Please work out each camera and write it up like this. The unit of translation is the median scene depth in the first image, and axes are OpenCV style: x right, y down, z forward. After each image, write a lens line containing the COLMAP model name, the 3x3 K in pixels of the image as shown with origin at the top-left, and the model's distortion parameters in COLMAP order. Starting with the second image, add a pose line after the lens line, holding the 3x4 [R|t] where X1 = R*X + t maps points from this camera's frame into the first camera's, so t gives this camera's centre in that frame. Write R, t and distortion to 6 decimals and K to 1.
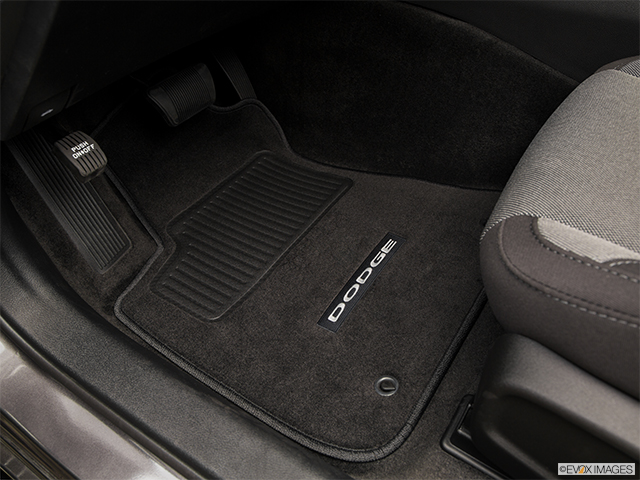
lens RADIAL K [[518.7, 0, 320.0], [0, 518.7, 240.0], [0, 0, 1]] dist [-0.087905, 0.009737]
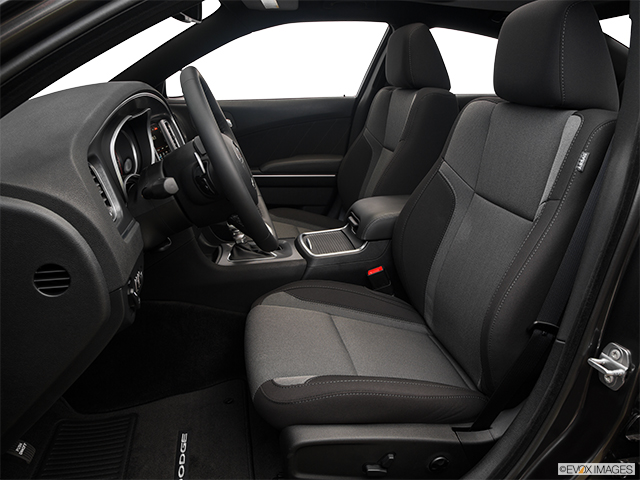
lens RADIAL K [[487.0, 0, 320.0], [0, 487.0, 240.0], [0, 0, 1]] dist [-0.125981, 0.096568]
pose [[0.705185, -0.181657, 0.685357, -0.487180], [0.446197, 0.864913, -0.229857, 0.007184], [-0.551019, 0.467896, 0.690978, -0.574185]]
